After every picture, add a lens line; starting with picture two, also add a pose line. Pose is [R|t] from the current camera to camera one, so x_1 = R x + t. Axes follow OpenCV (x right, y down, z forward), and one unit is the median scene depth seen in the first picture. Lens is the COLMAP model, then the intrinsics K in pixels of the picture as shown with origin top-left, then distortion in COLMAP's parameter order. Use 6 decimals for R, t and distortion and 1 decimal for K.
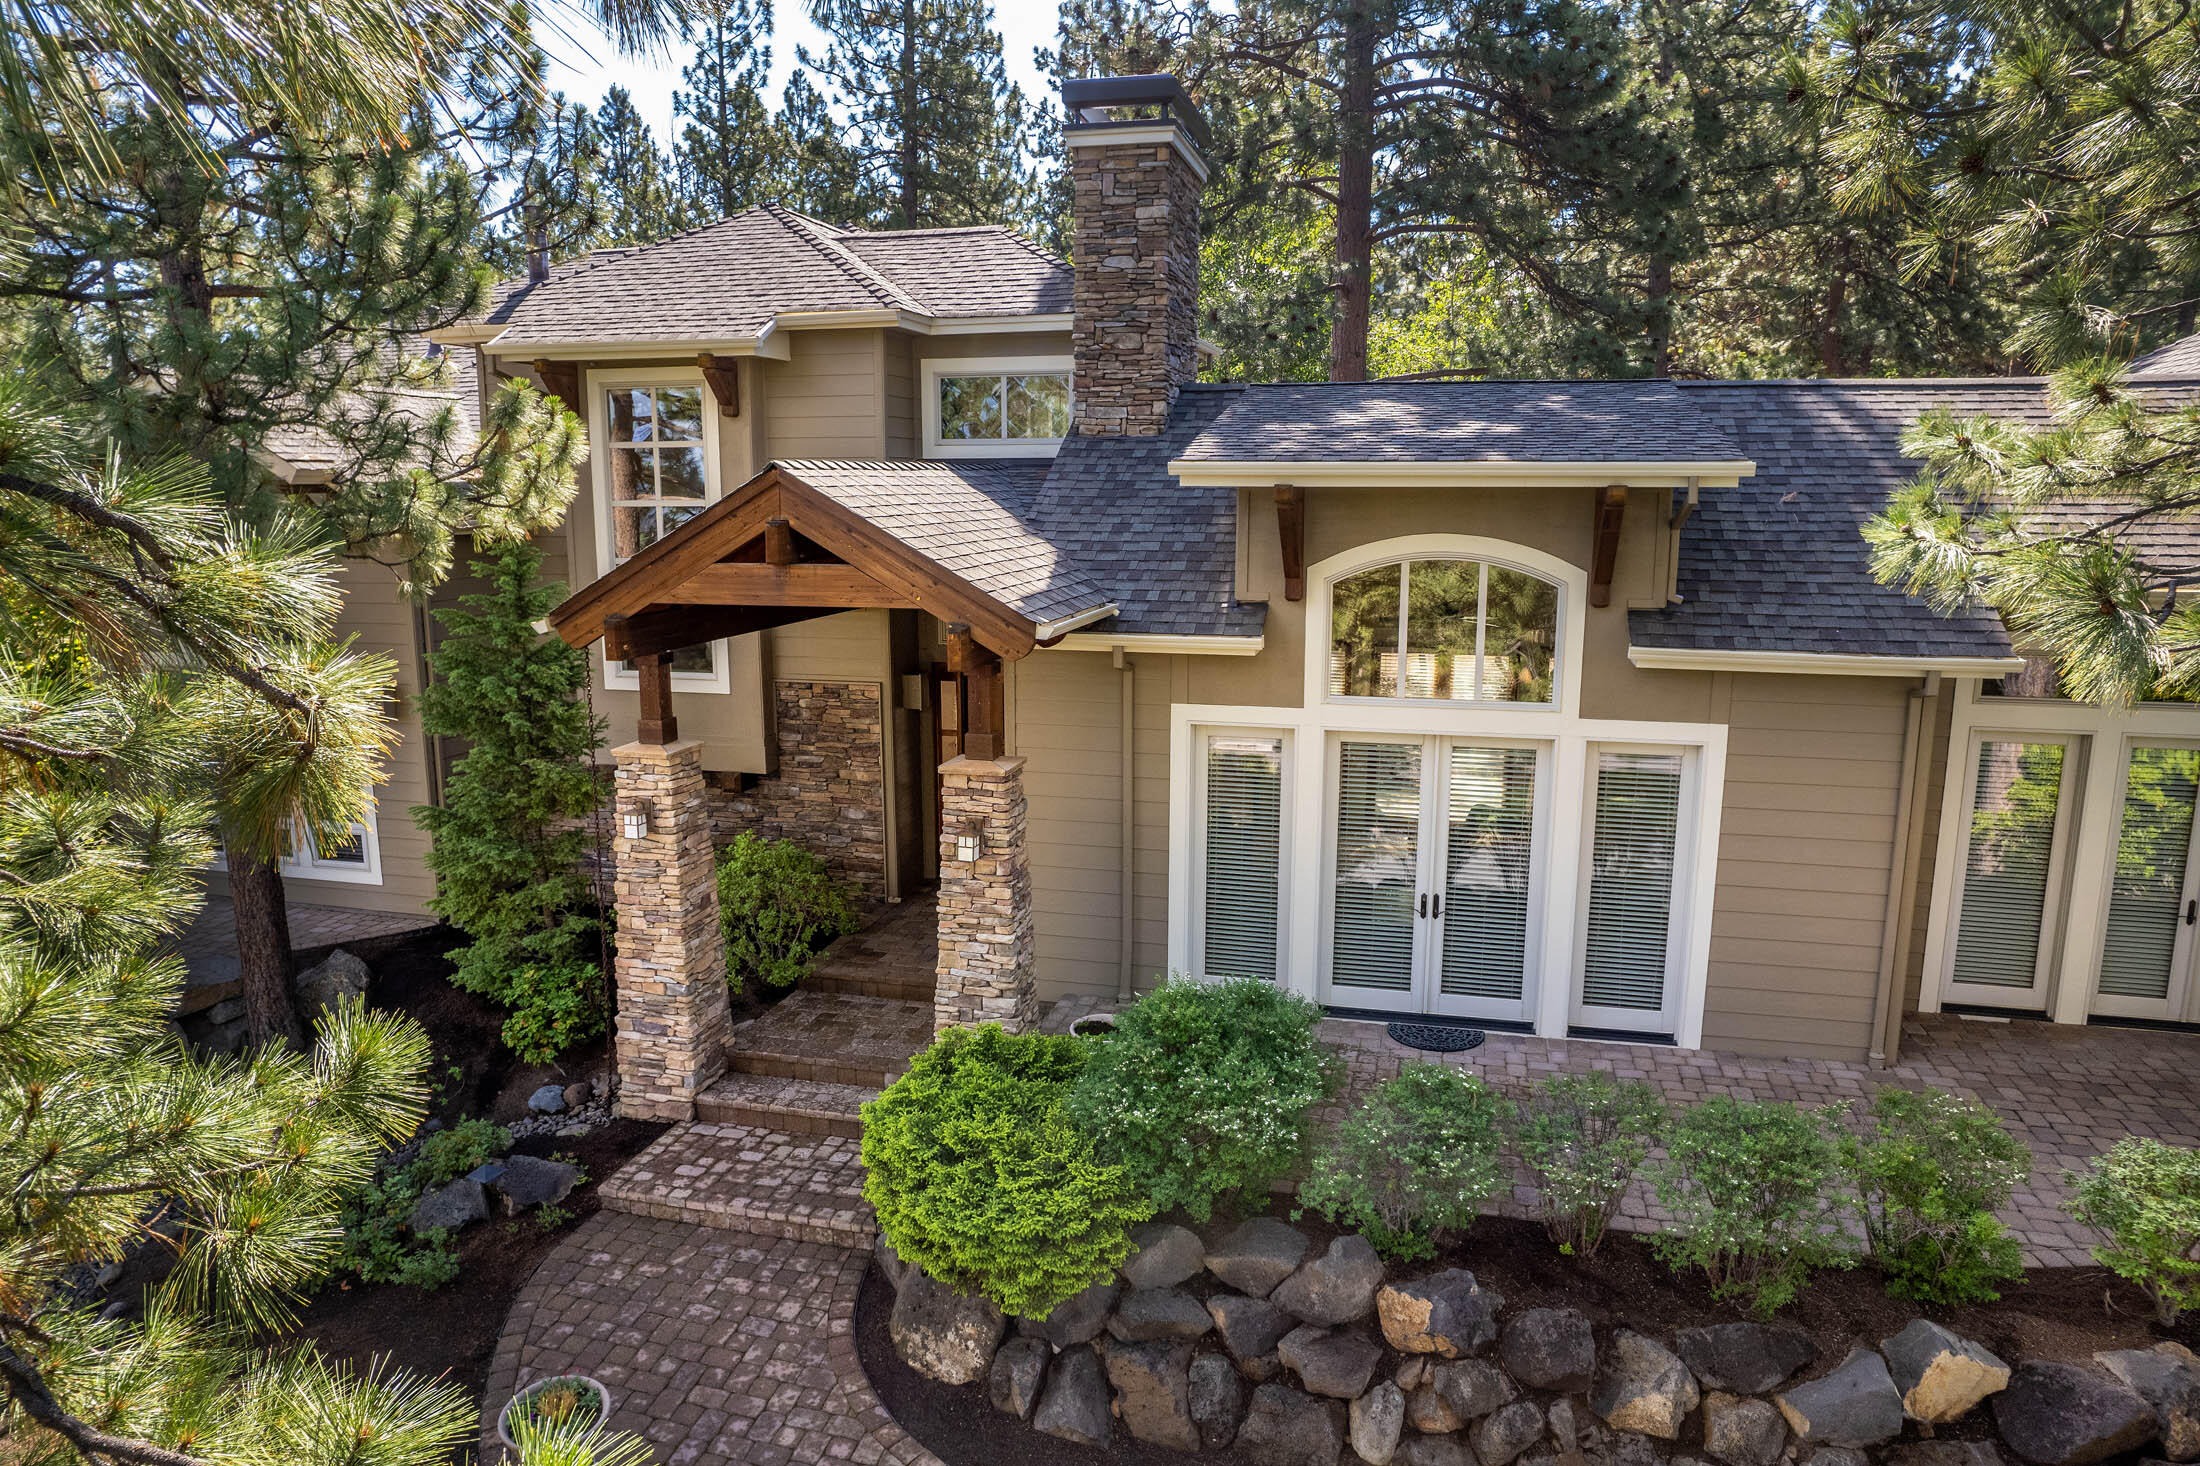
lens RADIAL K [[1418.7, 0, 1100.0], [0, 1418.7, 733.0], [0, 0, 1]] dist [-0.044274, -0.000180]
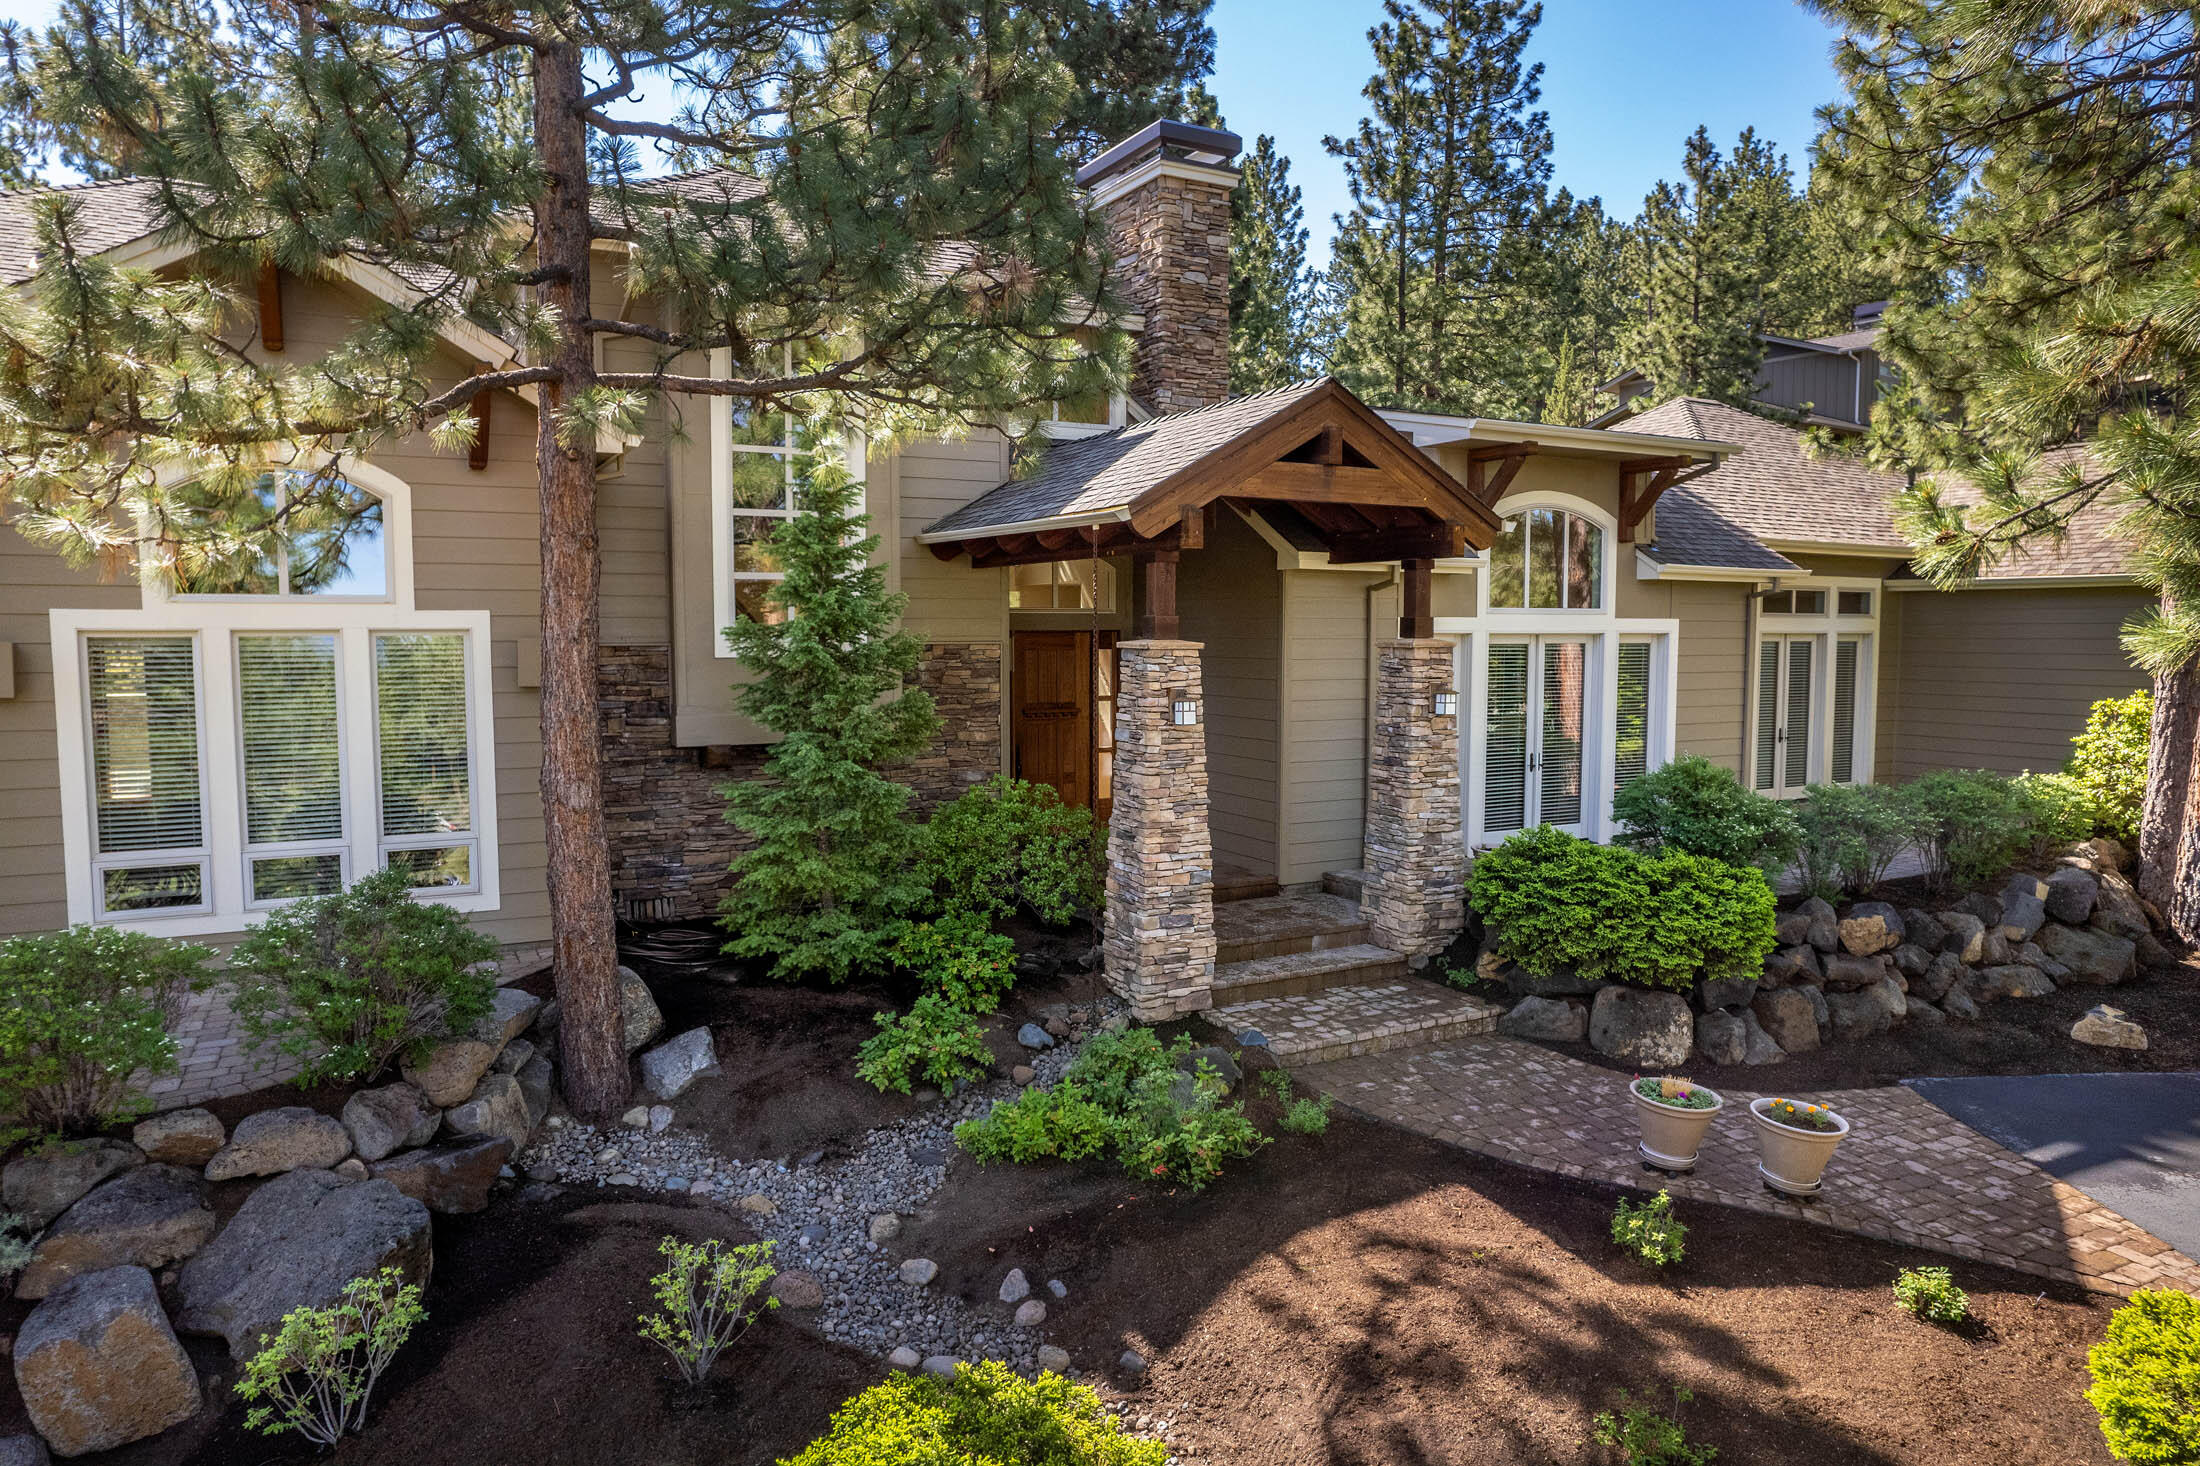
lens RADIAL K [[1418.7, 0, 1100.0], [0, 1418.7, 733.0], [0, 0, 1]] dist [-0.044274, -0.000180]
pose [[0.735108, -0.047673, 0.676272, -1.053139], [0.119389, 0.991038, -0.059914, 0.131652], [-0.667355, 0.124783, 0.734212, 0.277981]]
